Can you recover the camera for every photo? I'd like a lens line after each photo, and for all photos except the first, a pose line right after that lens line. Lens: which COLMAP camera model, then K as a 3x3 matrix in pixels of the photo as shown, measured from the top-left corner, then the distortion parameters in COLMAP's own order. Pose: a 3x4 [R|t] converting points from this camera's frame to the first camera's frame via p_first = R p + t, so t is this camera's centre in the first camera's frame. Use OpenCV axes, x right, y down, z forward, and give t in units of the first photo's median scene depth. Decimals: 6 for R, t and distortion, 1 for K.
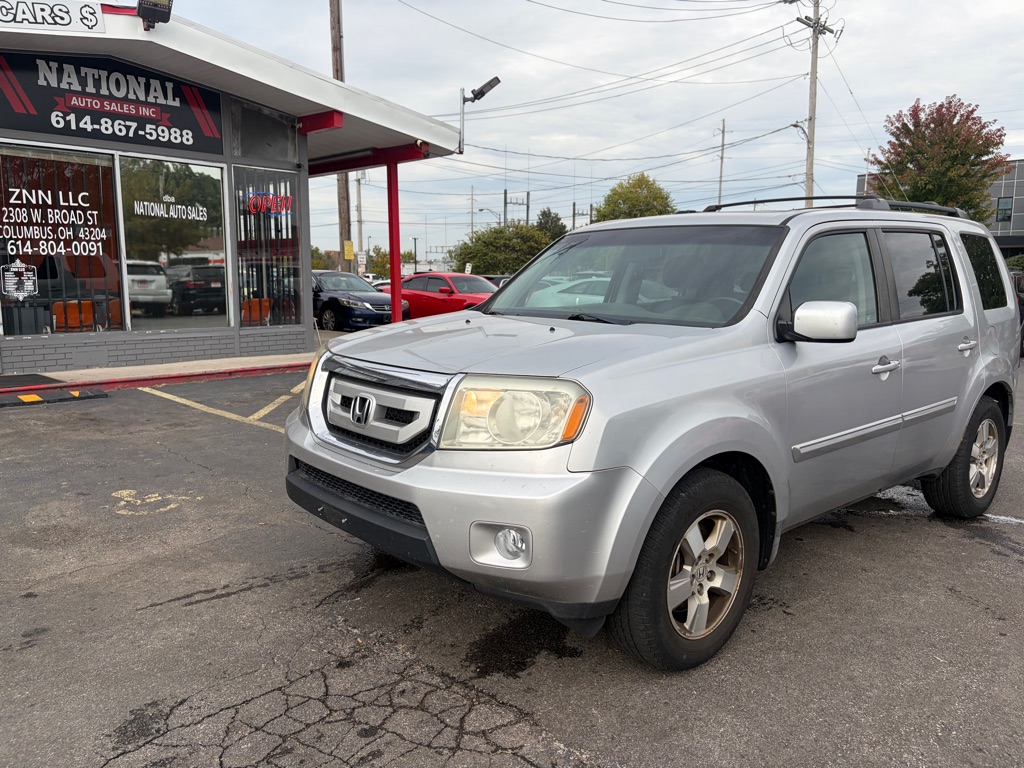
lens RADIAL K [[763.7, 0, 507.5], [0, 763.7, 384.0], [0, 0, 1]] dist [0.068377, -0.074712]
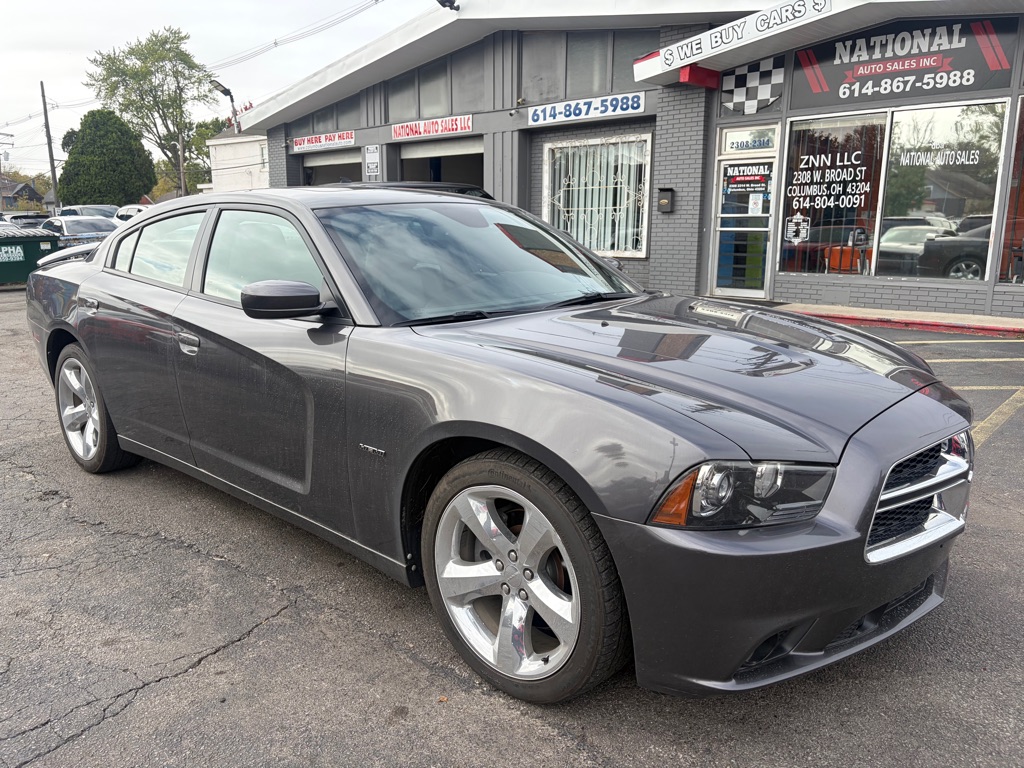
lens RADIAL K [[763.7, 0, 515.2], [0, 763.7, 388.5], [0, 0, 1]] dist [0.068377, -0.074712]
pose [[0.015423, 0.199928, -0.979689, 0.630198], [-0.148331, 0.969422, 0.195498, -0.055383], [0.988818, 0.142303, 0.044607, 0.492592]]
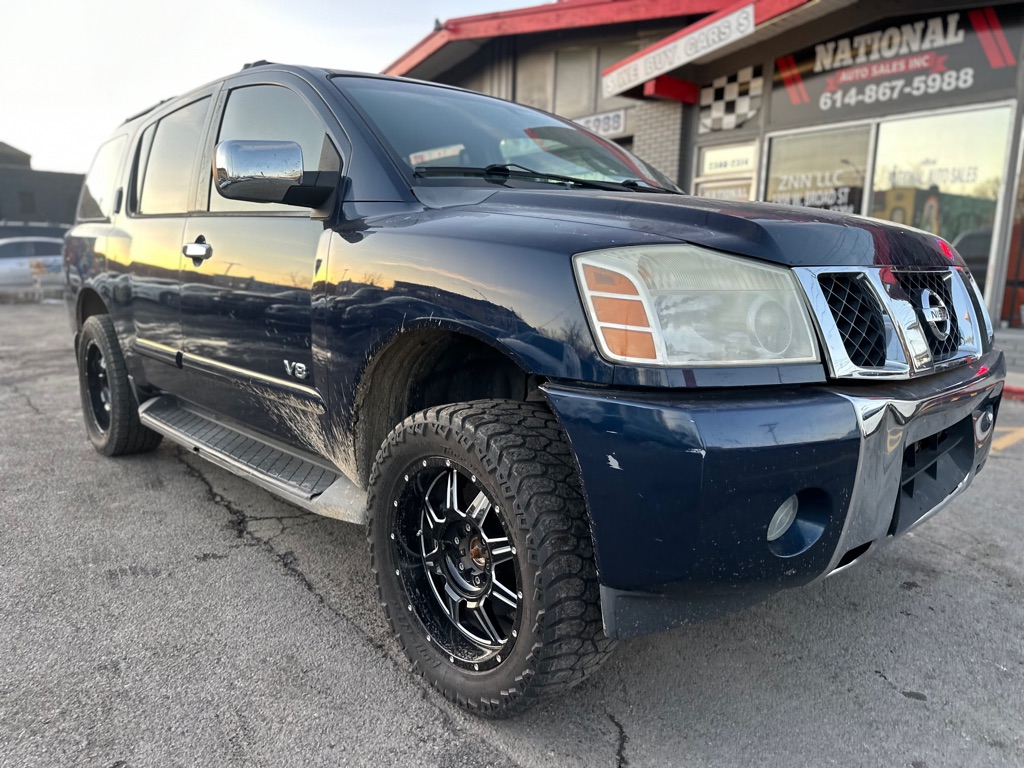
lens RADIAL K [[710.9, 0, 516.6], [0, 710.9, 397.1], [0, 0, 1]] dist [0.002780, -0.016360]
pose [[-0.144949, 0.169375, -0.974834, 0.433951], [-0.169398, 0.966444, 0.193105, -0.073196], [0.974830, 0.193125, -0.111393, 0.747936]]
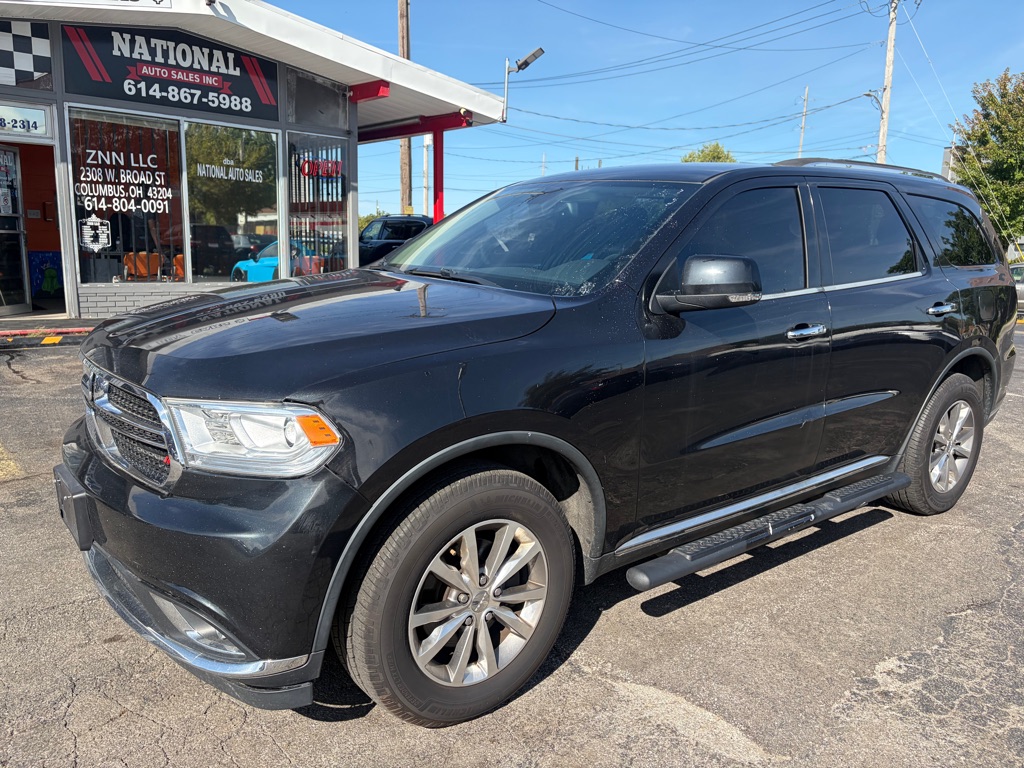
lens RADIAL K [[764.6, 0, 513.0], [0, 764.6, 386.4], [0, 0, 1]] dist [0.063979, -0.066832]
pose [[0.996145, 0.040175, -0.077977, 0.061753], [-0.036848, 0.998367, 0.043653, 0.014117], [0.079603, -0.040612, 0.995999, -0.067568]]
